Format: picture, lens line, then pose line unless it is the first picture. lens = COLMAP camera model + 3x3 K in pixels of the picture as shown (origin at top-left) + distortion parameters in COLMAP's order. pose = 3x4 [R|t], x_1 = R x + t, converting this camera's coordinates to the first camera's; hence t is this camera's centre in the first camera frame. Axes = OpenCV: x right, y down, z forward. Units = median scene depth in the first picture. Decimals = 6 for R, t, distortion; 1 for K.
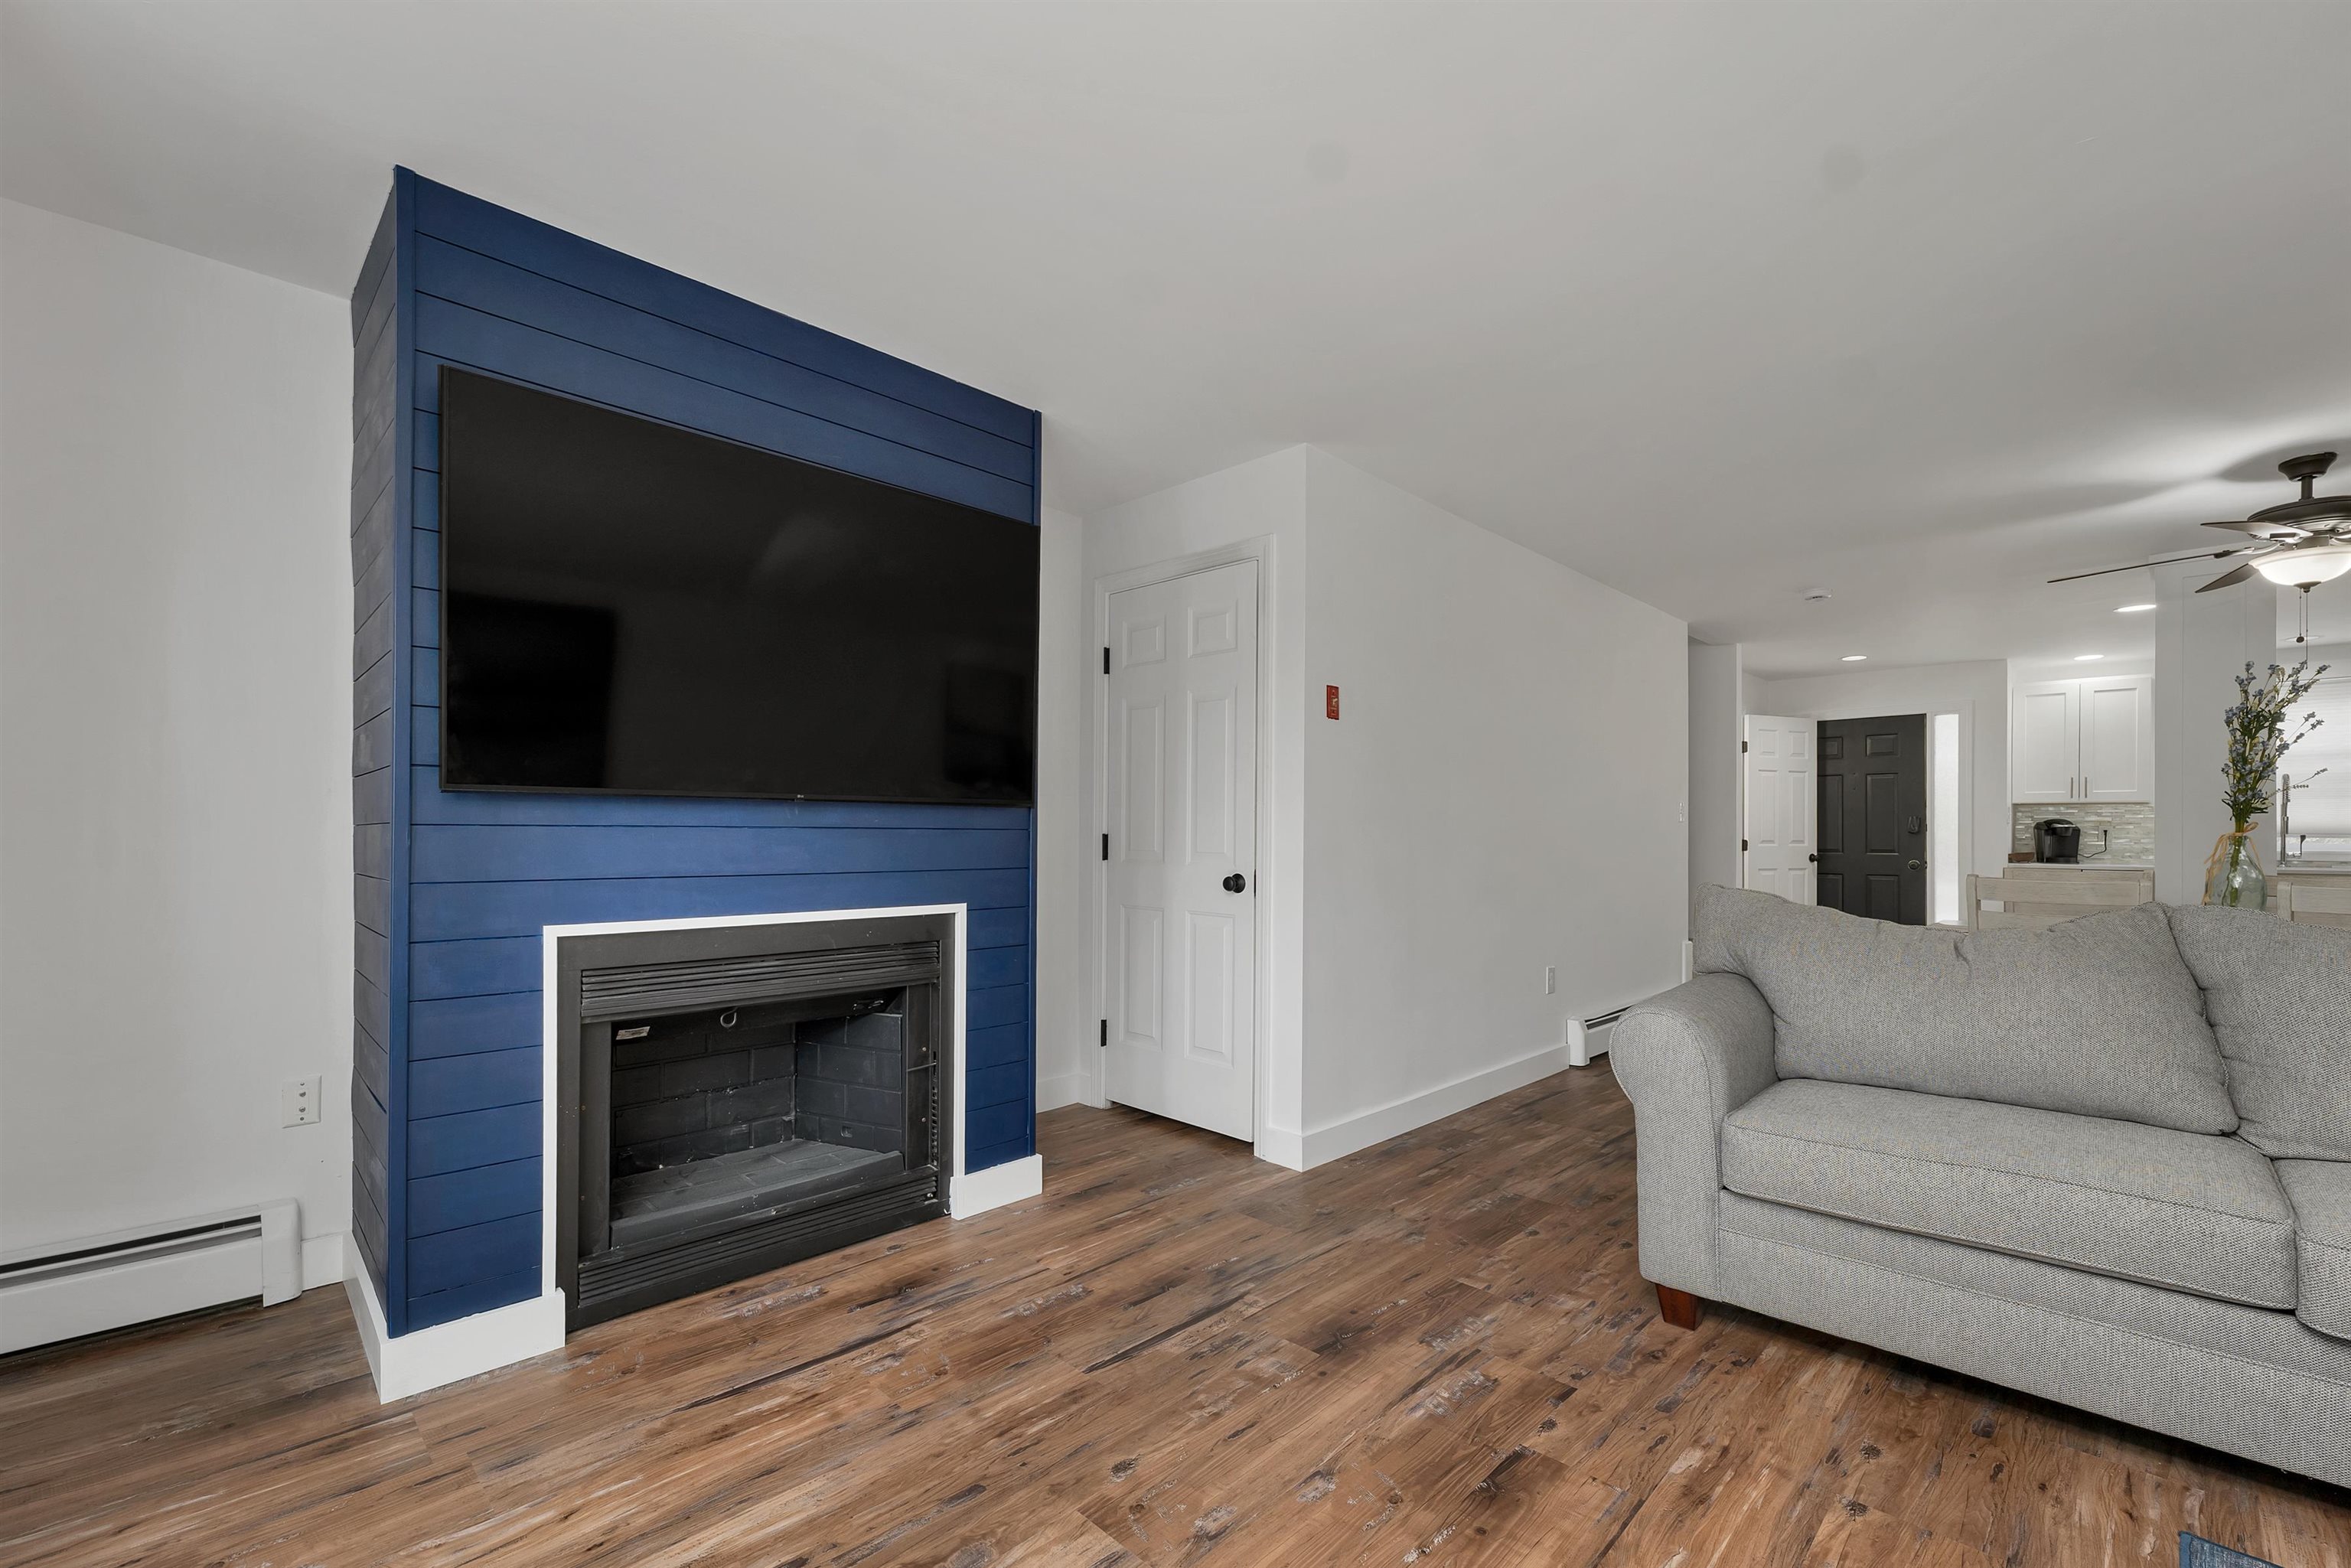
lens RADIAL K [[991.9, 0, 1166.9], [0, 991.9, 828.7], [0, 0, 1]] dist [-0.003015, -0.000063]
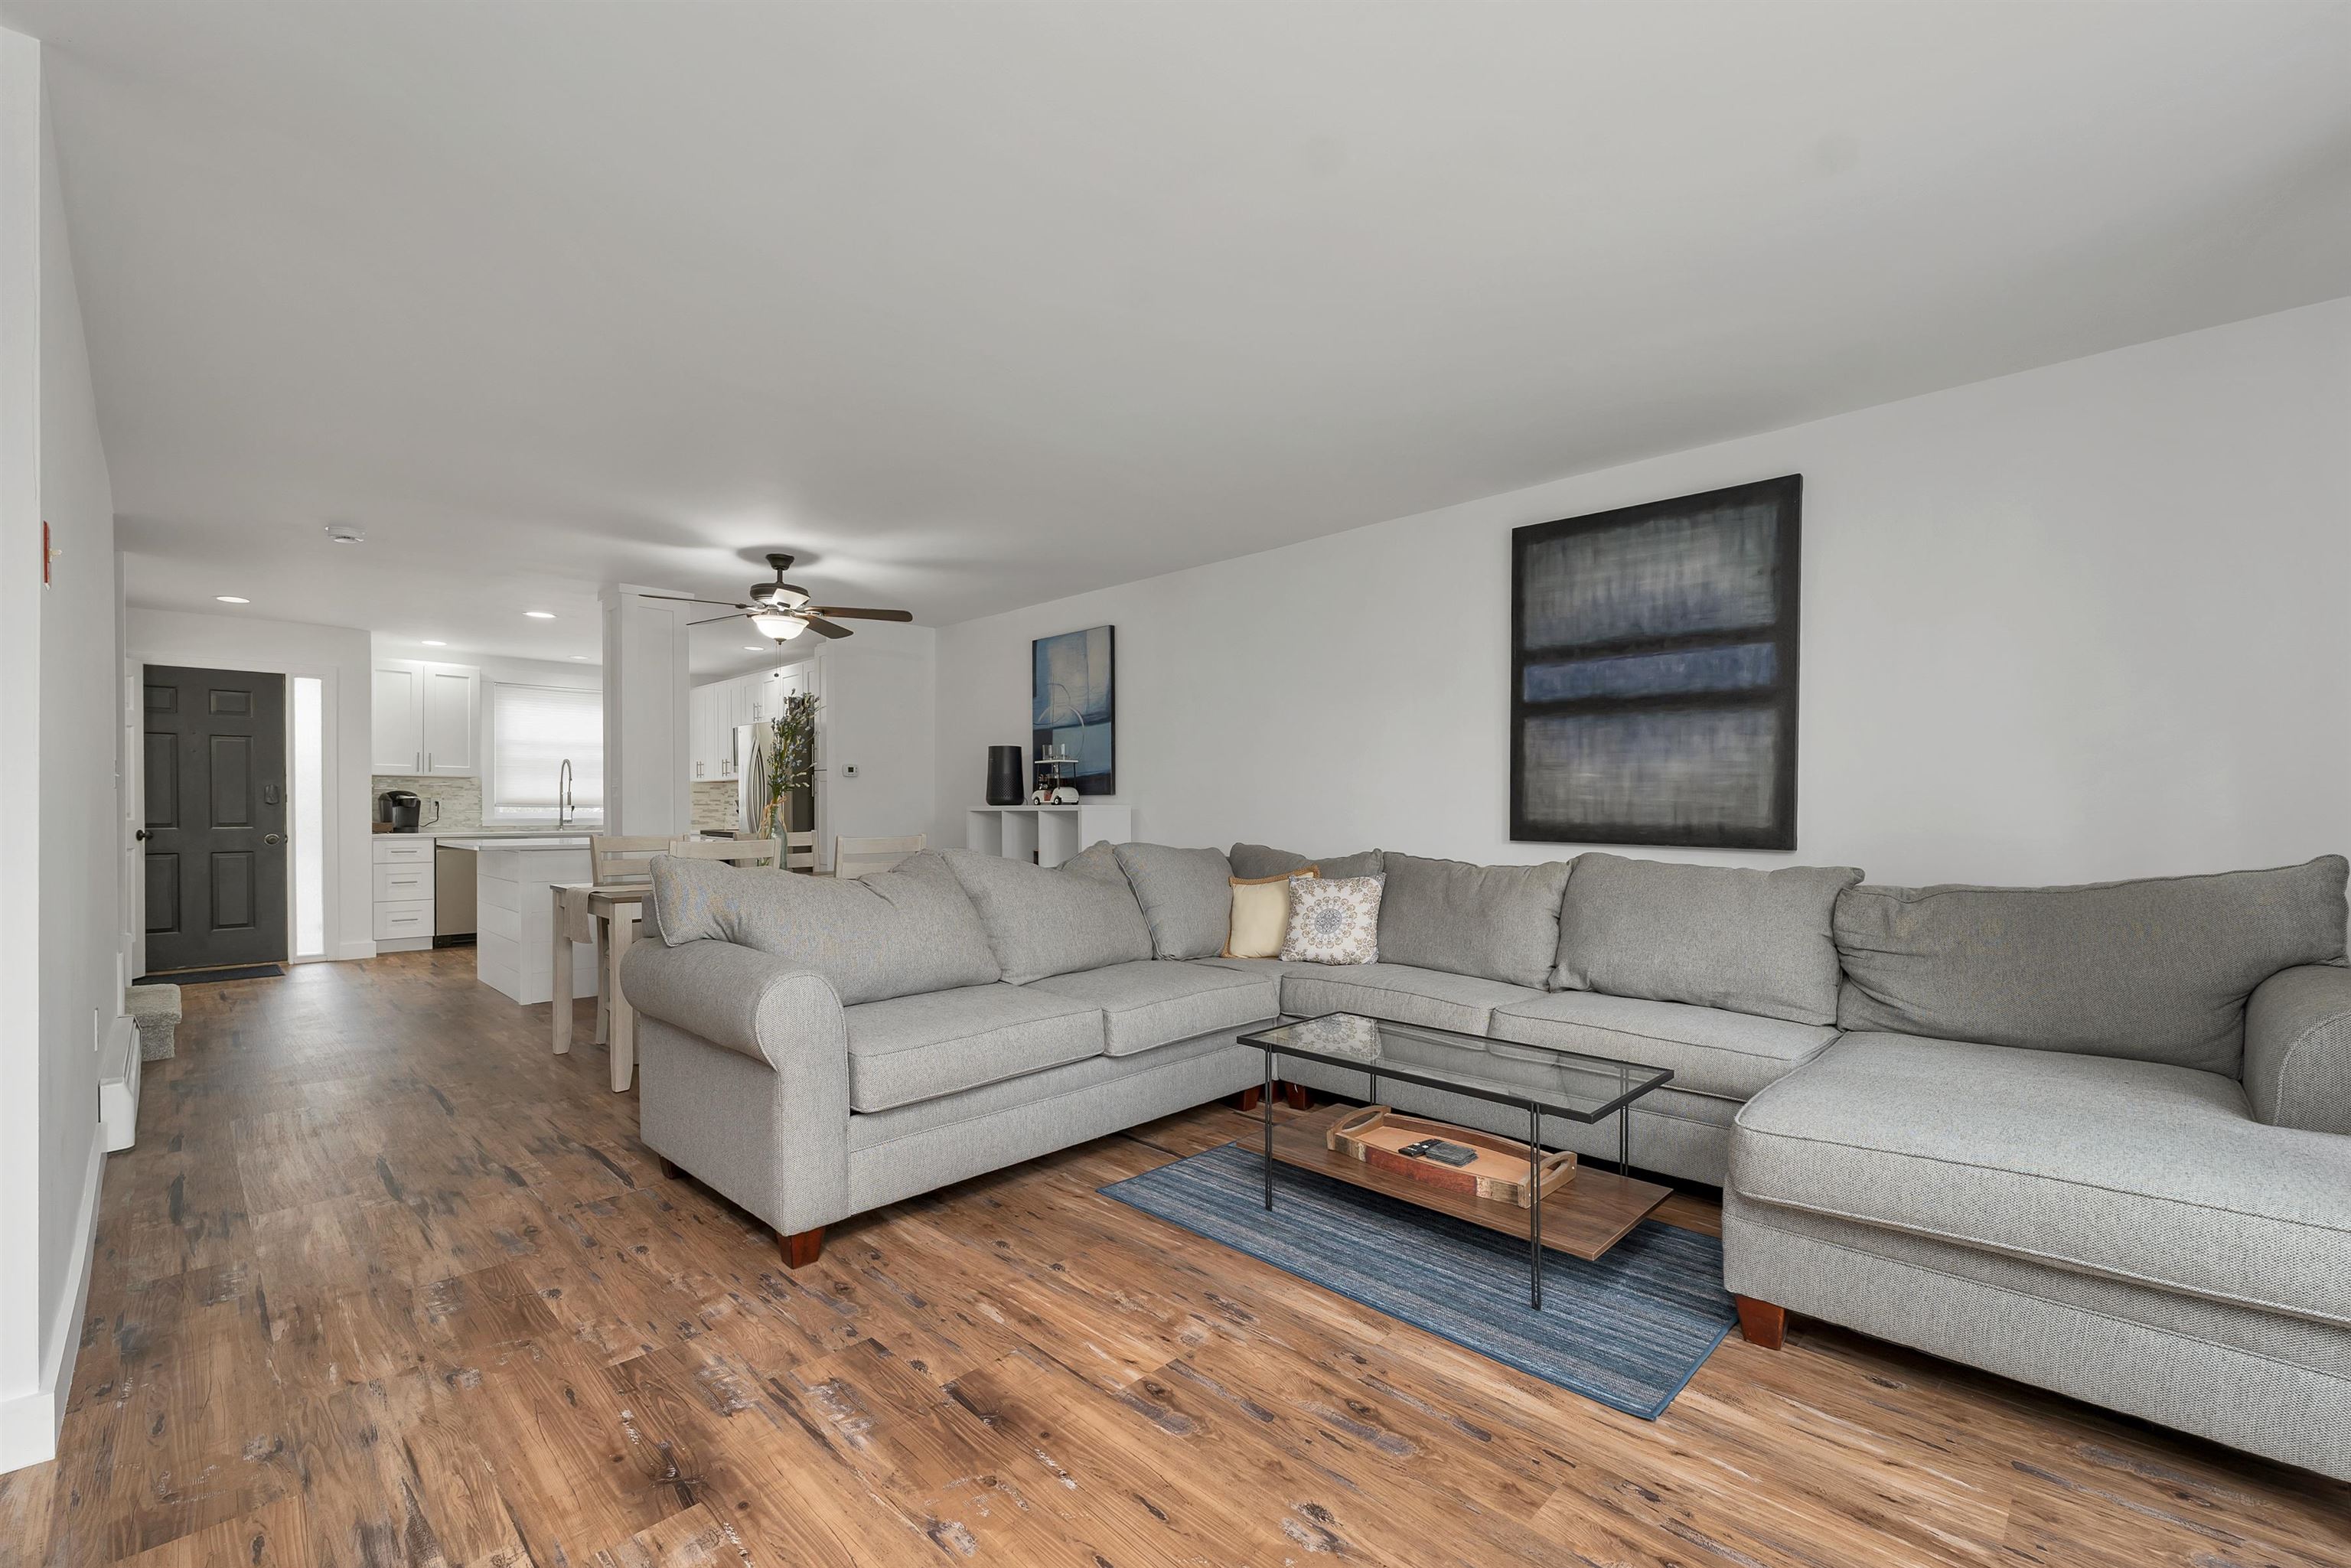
lens RADIAL K [[997.9, 0, 1172.0], [0, 997.9, 811.1], [0, 0, 1]] dist [0.000329, -0.000062]
pose [[-0.003199, -0.006997, 0.999970, -0.564886], [-0.004946, 0.999963, 0.006982, 0.001832], [-0.999983, -0.004923, -0.003234, 0.614514]]
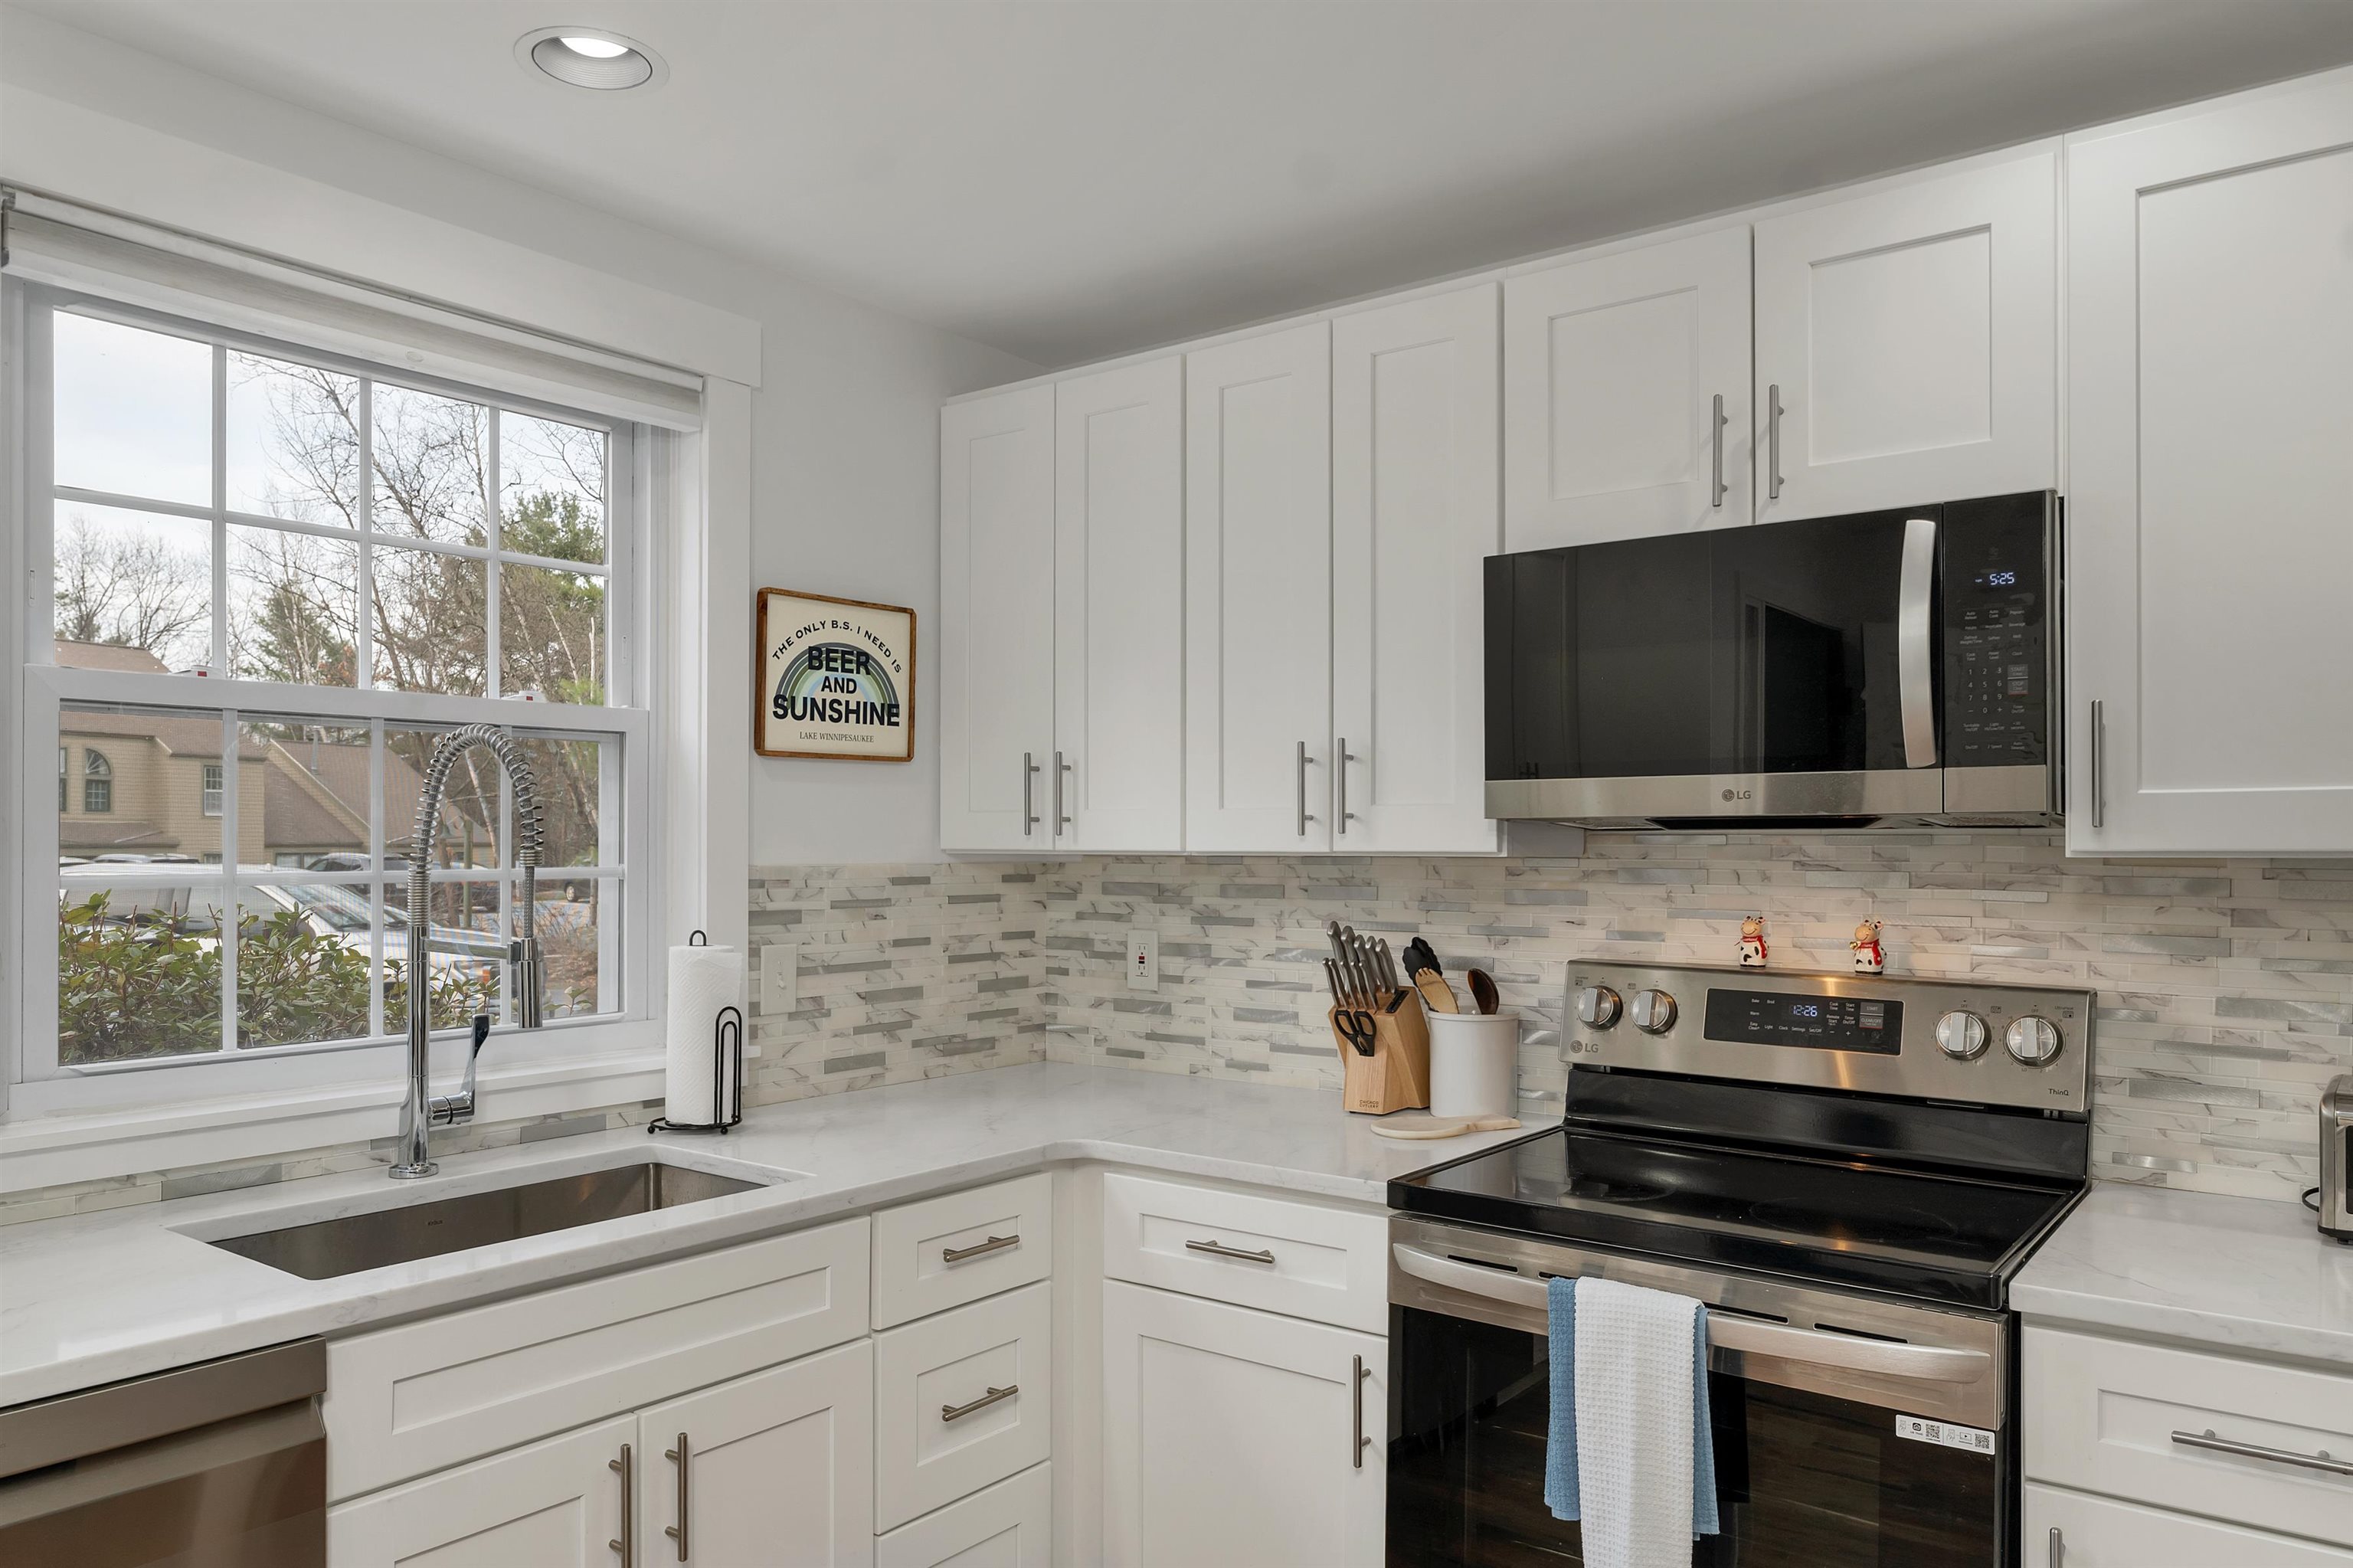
lens RADIAL K [[1665.2, 0, 1176.6], [0, 1665.2, 843.0], [0, 0, 1]] dist [-0.004849, 0.002977]
pose [[-0.116436, -0.005432, 0.993183, 2.333424], [-0.006919, 0.999965, 0.004658, -0.102023], [-0.993174, -0.006329, -0.116470, 2.698213]]
